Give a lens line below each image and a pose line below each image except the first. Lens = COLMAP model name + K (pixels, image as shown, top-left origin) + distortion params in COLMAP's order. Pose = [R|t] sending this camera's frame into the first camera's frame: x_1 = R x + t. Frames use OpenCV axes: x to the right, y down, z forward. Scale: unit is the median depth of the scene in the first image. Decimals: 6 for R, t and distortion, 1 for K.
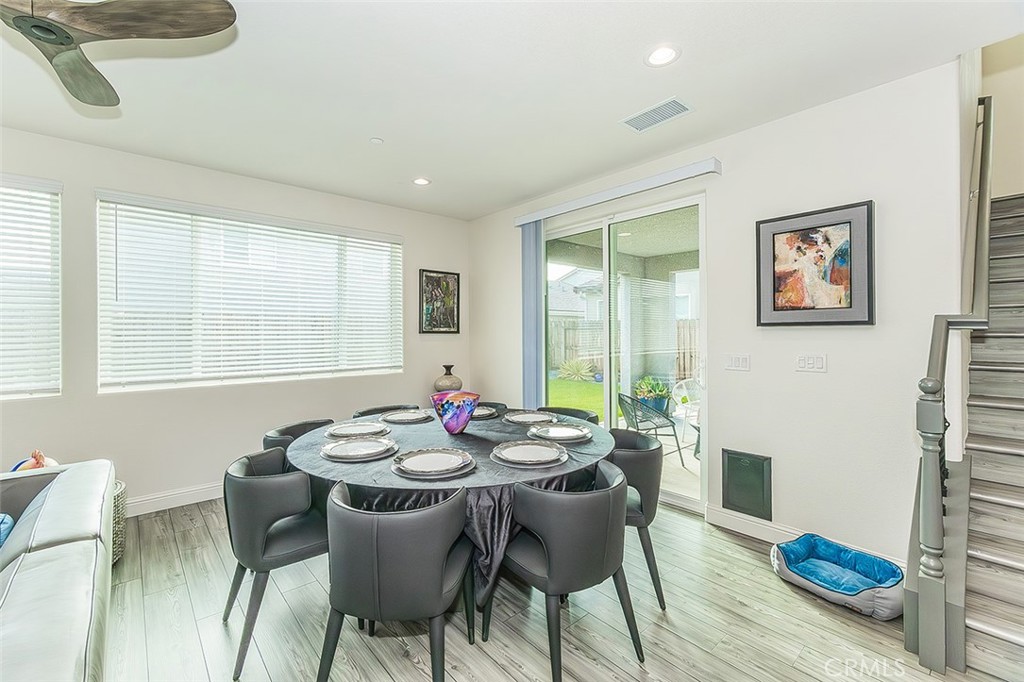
lens RADIAL K [[428.9, 0, 511.7], [0, 428.9, 335.3], [0, 0, 1]] dist [0.003376, -0.000194]
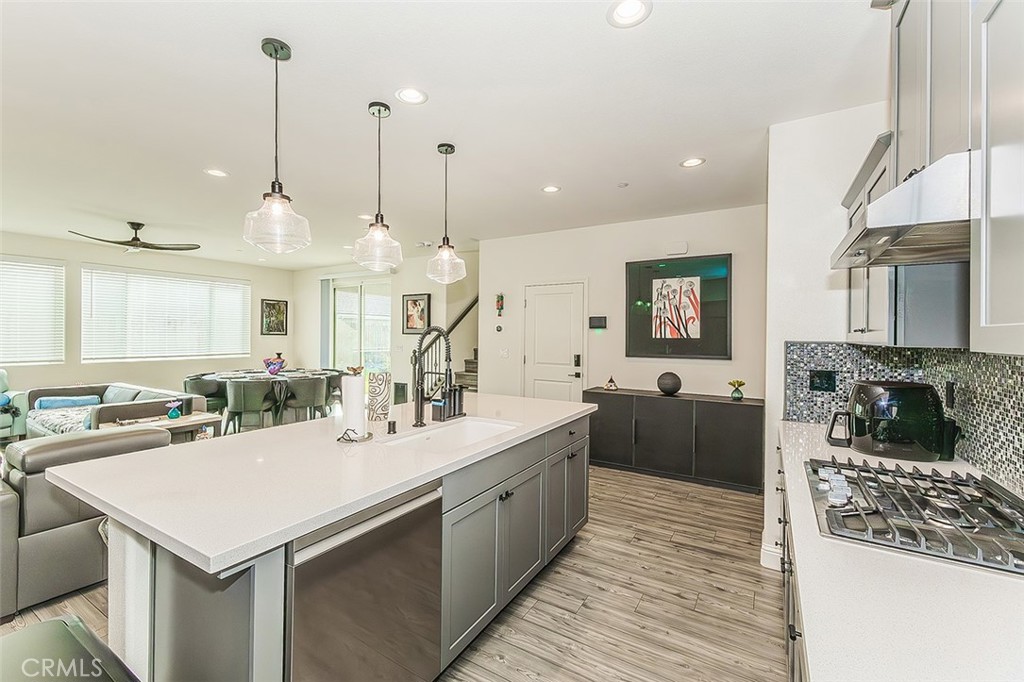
lens RADIAL K [[428.9, 0, 513.9], [0, 428.9, 335.8], [0, 0, 1]] dist [0.003376, -0.000194]
pose [[0.953465, 0.011294, 0.301291, 0.411918], [-0.010594, 0.999936, -0.003958, -0.008678], [-0.301316, 0.000582, 0.953524, -1.682889]]
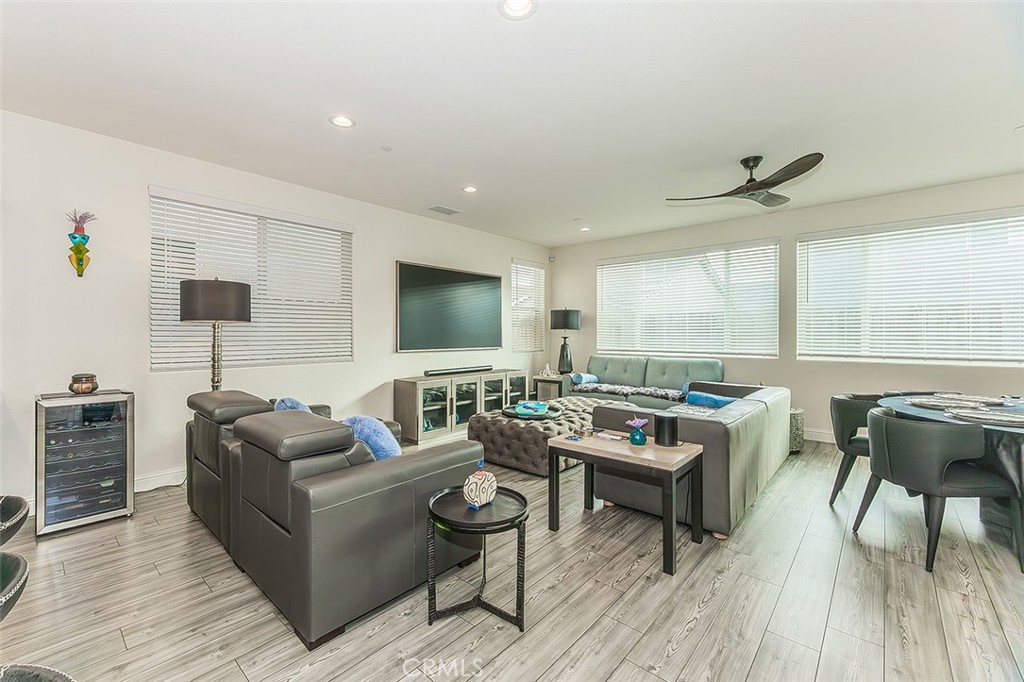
lens RADIAL K [[428.9, 0, 480.7], [0, 428.9, 333.4], [0, 0, 1]] dist [0.003376, -0.000194]
pose [[0.089218, 0.005750, -0.995996, 0.614434], [-0.004881, 0.999974, 0.005335, 0.034576], [0.996000, 0.004386, 0.089244, -0.382156]]
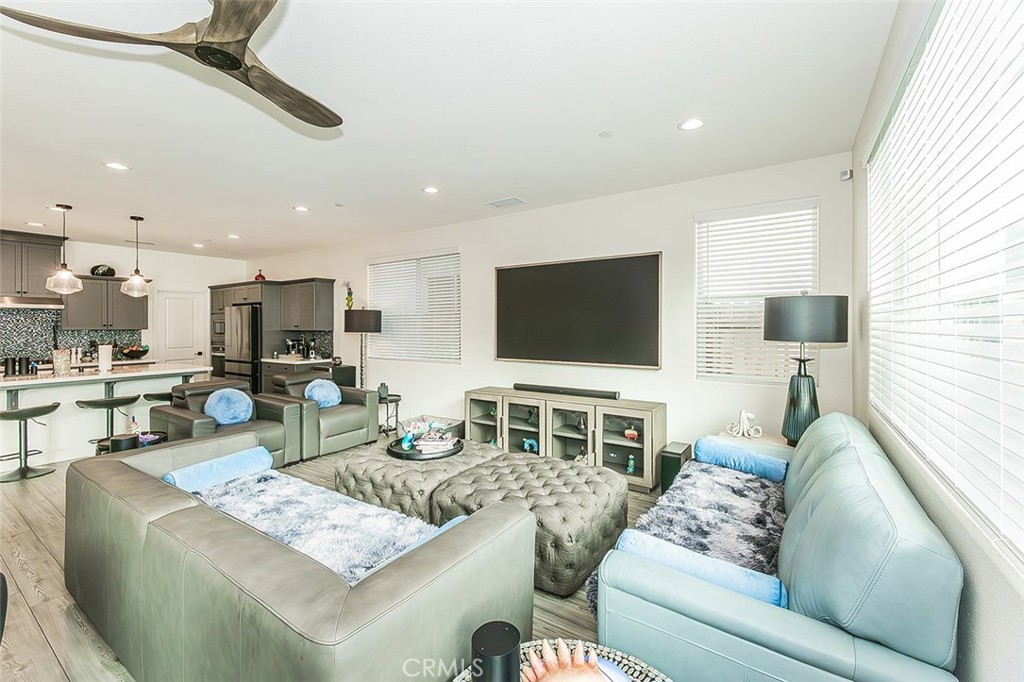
lens RADIAL K [[428.9, 0, 511.8], [0, 428.9, 332.5], [0, 0, 1]] dist [0.003376, -0.000194]
pose [[-0.968903, 0.013544, -0.247069, -0.780219], [0.008608, 0.999741, 0.021047, -0.024980], [0.247290, 0.018266, -0.968769, 1.123317]]
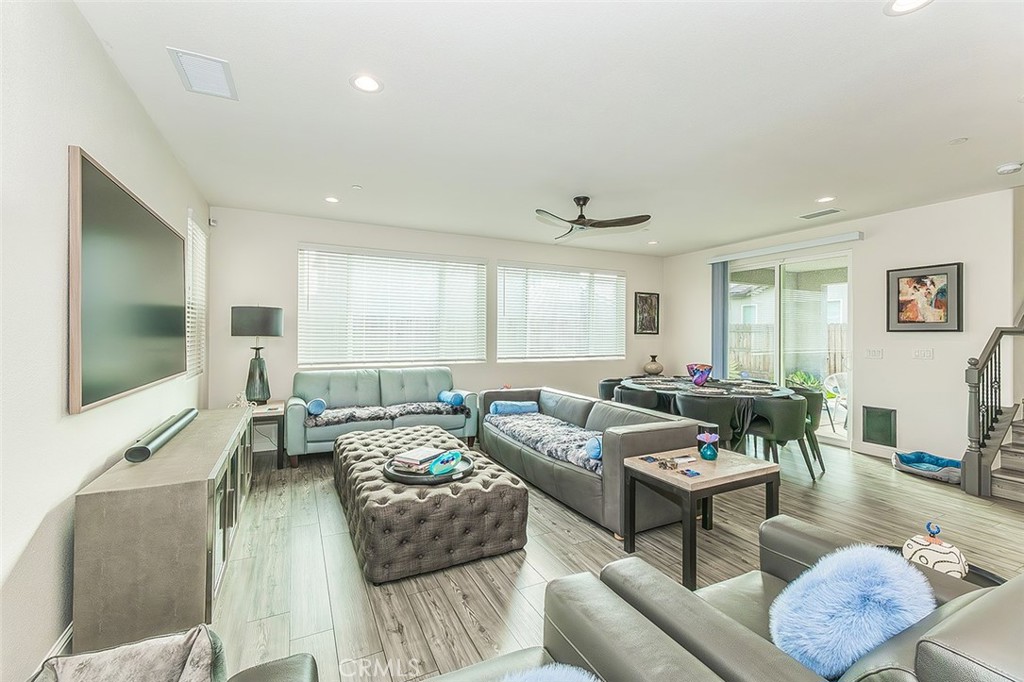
lens RADIAL K [[428.9, 0, 509.6], [0, 428.9, 333.4], [0, 0, 1]] dist [0.003376, -0.000194]
pose [[0.965280, 0.009765, -0.261036, -0.406780], [-0.011297, 0.999927, -0.004370, 0.008380], [0.260974, 0.007167, 0.965319, -0.987546]]
